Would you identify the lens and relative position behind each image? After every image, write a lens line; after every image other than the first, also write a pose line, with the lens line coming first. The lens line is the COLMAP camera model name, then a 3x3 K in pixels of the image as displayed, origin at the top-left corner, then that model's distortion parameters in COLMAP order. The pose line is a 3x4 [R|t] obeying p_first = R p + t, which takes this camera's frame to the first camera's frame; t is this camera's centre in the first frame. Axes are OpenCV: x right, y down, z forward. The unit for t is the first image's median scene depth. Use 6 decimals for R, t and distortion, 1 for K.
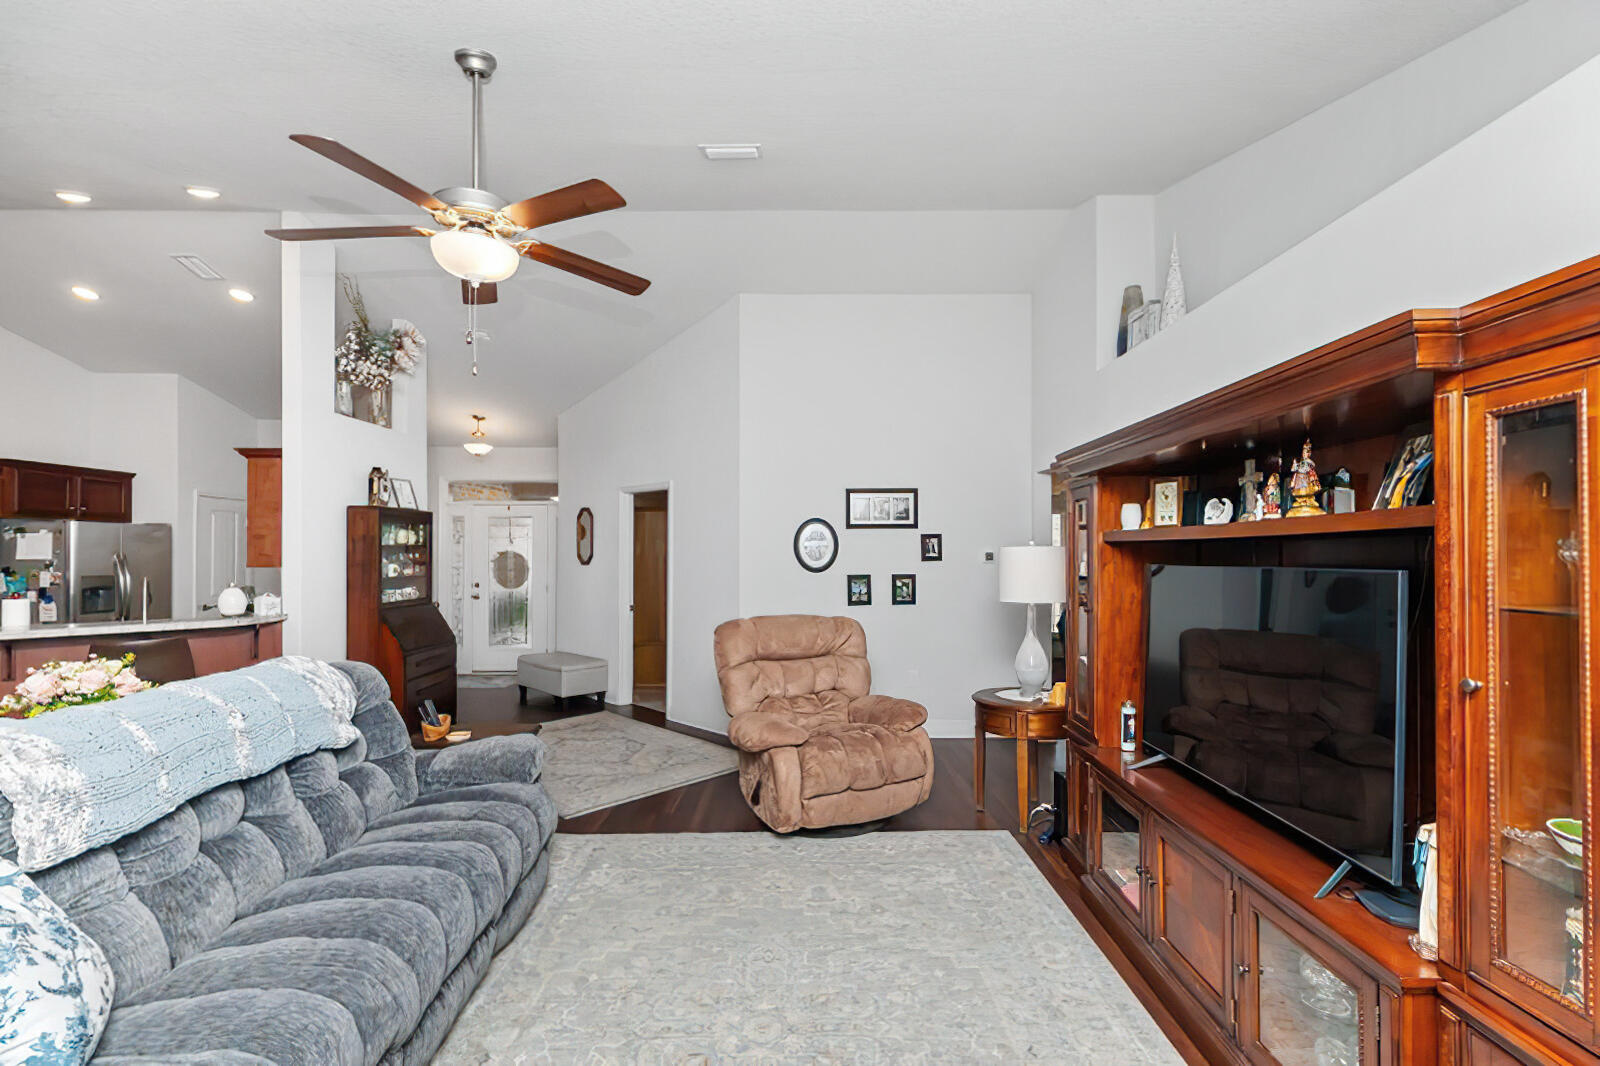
lens RADIAL K [[710.0, 0, 798.9], [0, 710.0, 562.0], [0, 0, 1]] dist [-0.010776, -0.000028]
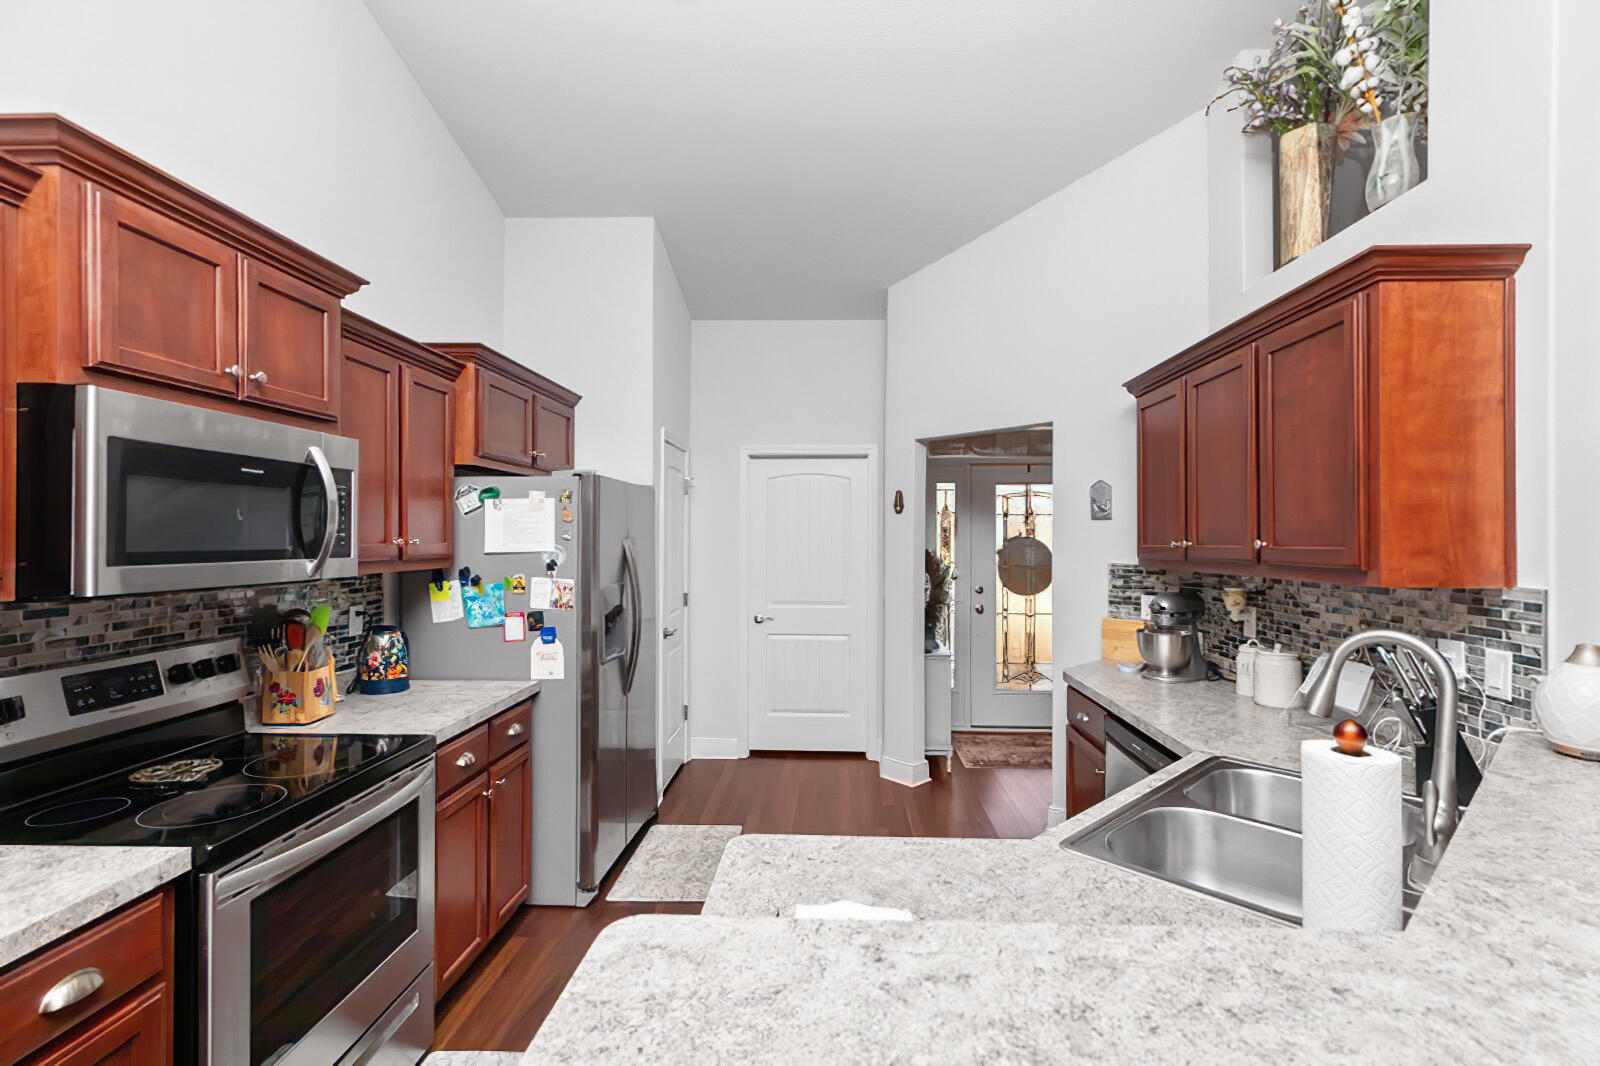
lens RADIAL K [[746.7, 0, 800.0], [0, 746.7, 533.0], [0, 0, 1]] dist [0.001845, 0.000205]
pose [[0.999249, 0.005591, -0.038346, -0.907525], [-0.006278, 0.999822, -0.017814, -0.009421], [0.038239, 0.018041, 0.999106, 0.505833]]
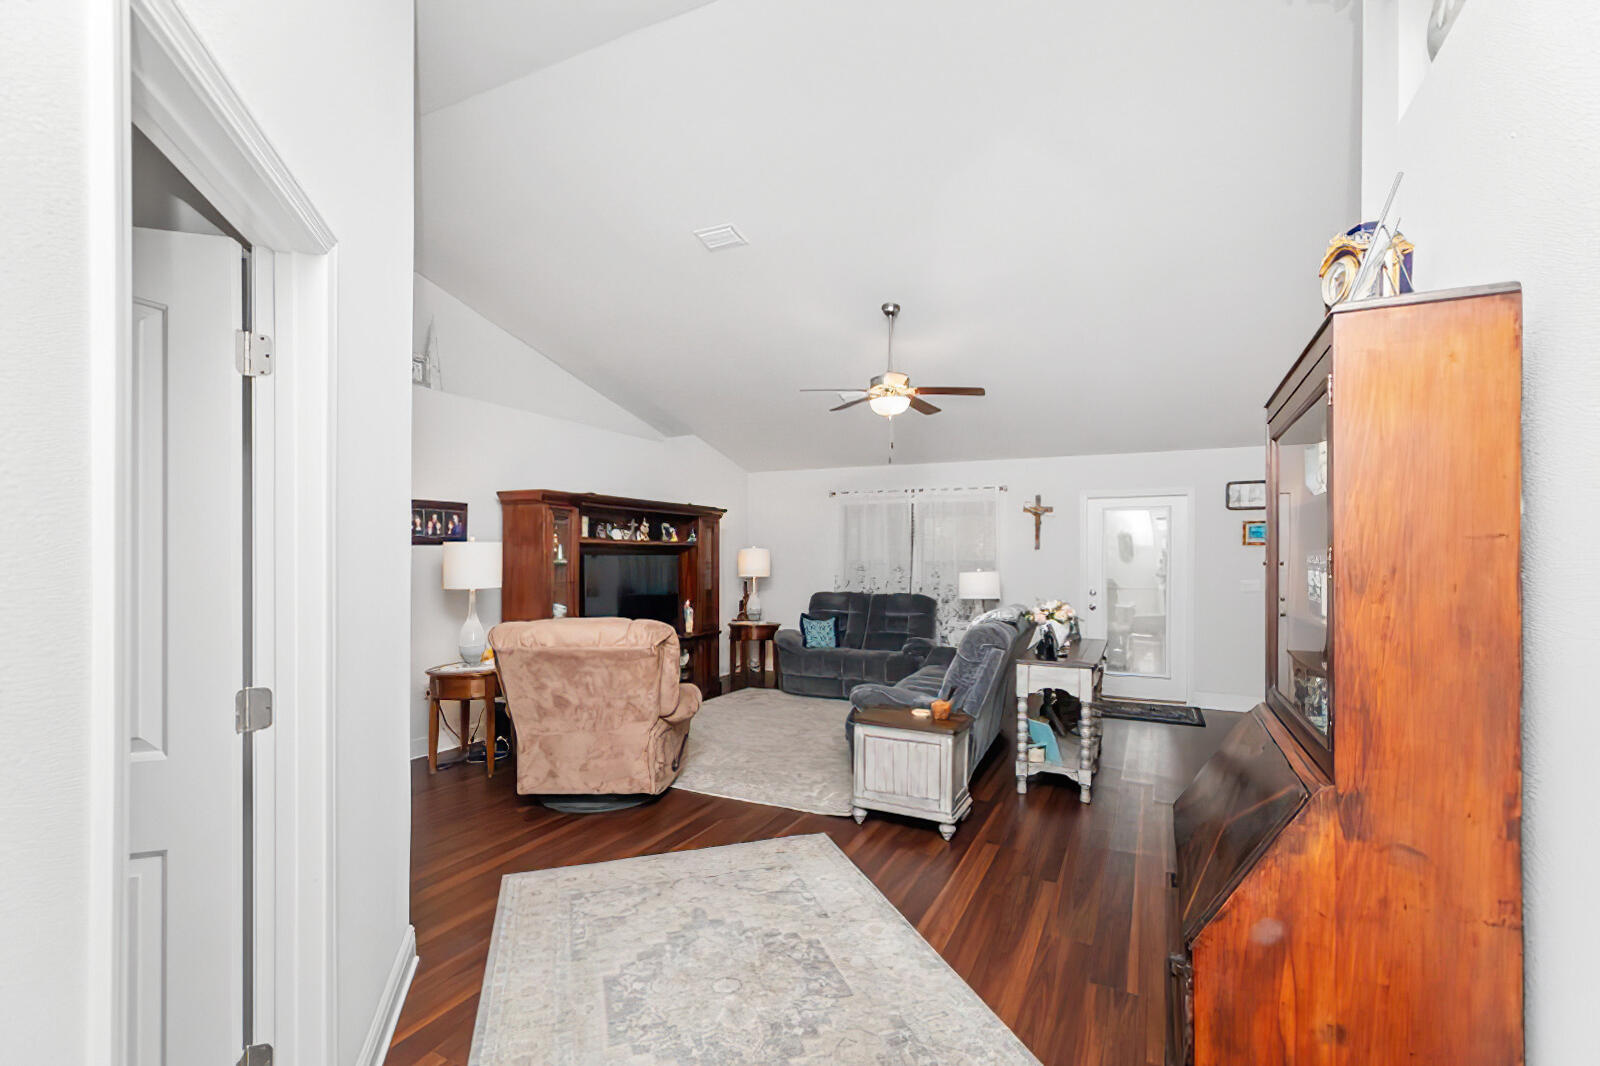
lens RADIAL K [[729.3, 0, 791.7], [0, 729.3, 555.4], [0, 0, 1]] dist [0.003031, -0.000008]
pose [[-0.903612, -0.002827, 0.428343, -0.472941], [0.000977, 0.999962, 0.008660, -0.006360], [-0.428351, 0.008244, -0.903575, 1.313399]]
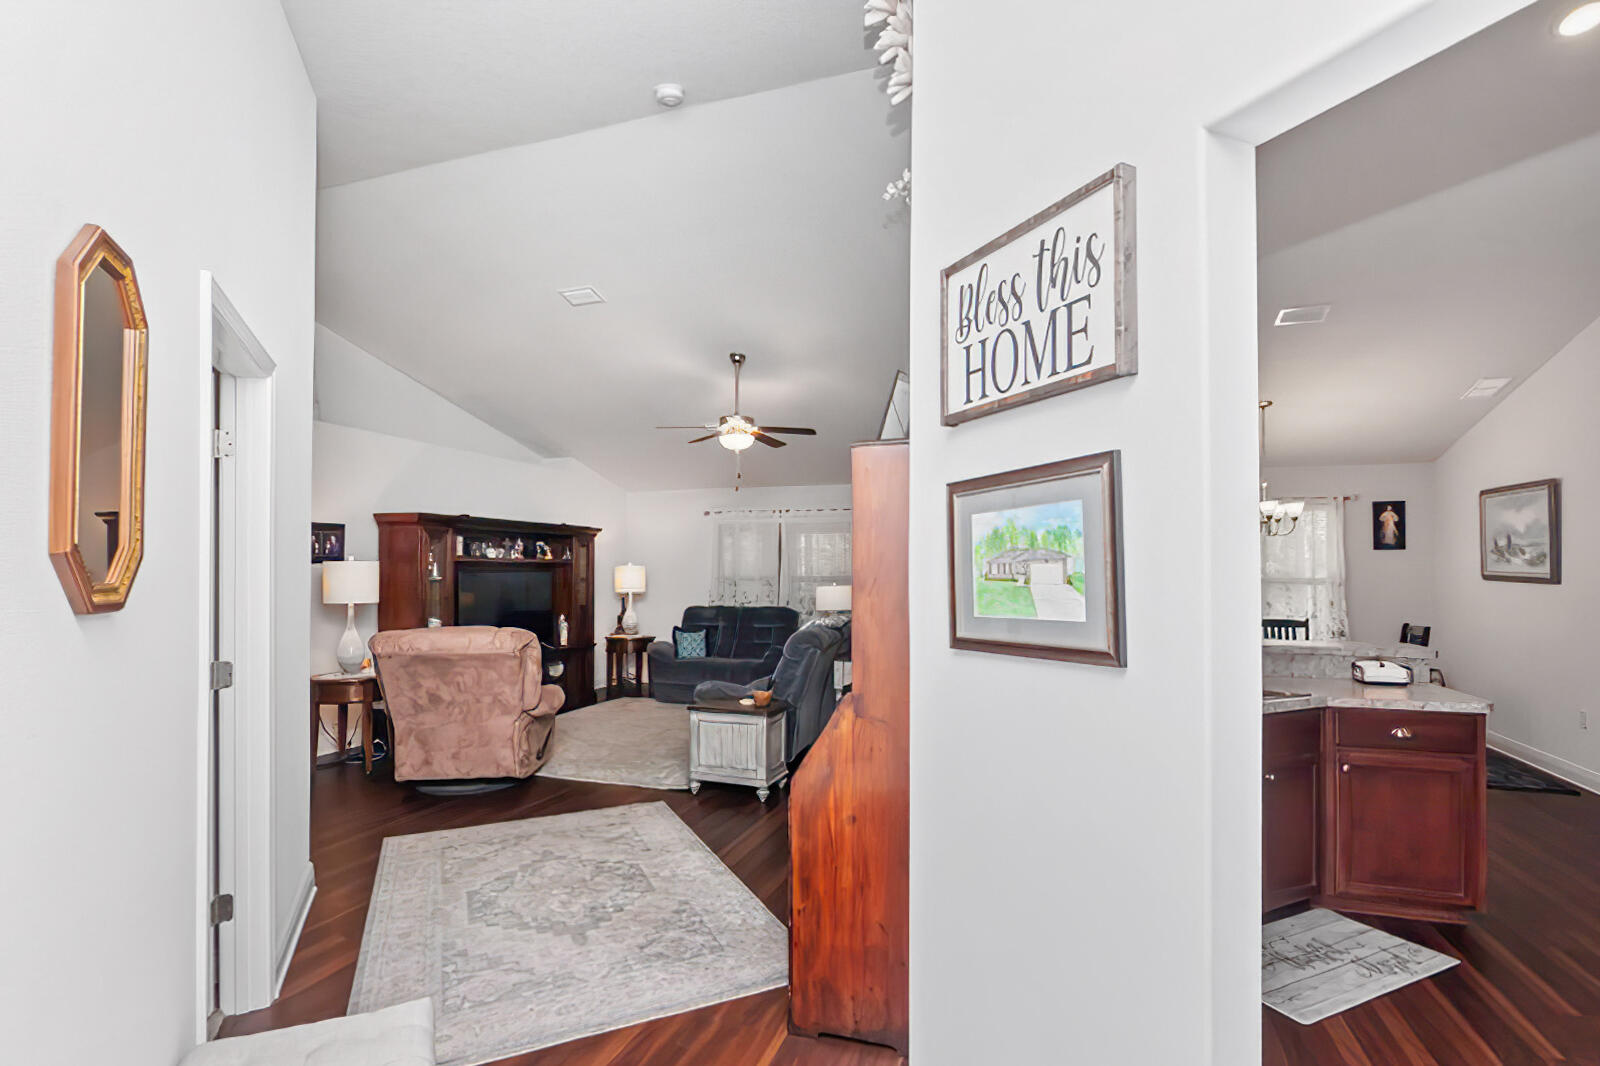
lens RADIAL K [[783.9, 0, 801.8], [0, 783.9, 562.9], [0, 0, 1]] dist [0.000492, 0.000213]
pose [[-0.950555, 0.003905, 0.310533, -0.633129], [0.003731, 0.999992, -0.001156, -0.009170], [-0.310535, 0.000060, -0.950562, 1.479368]]
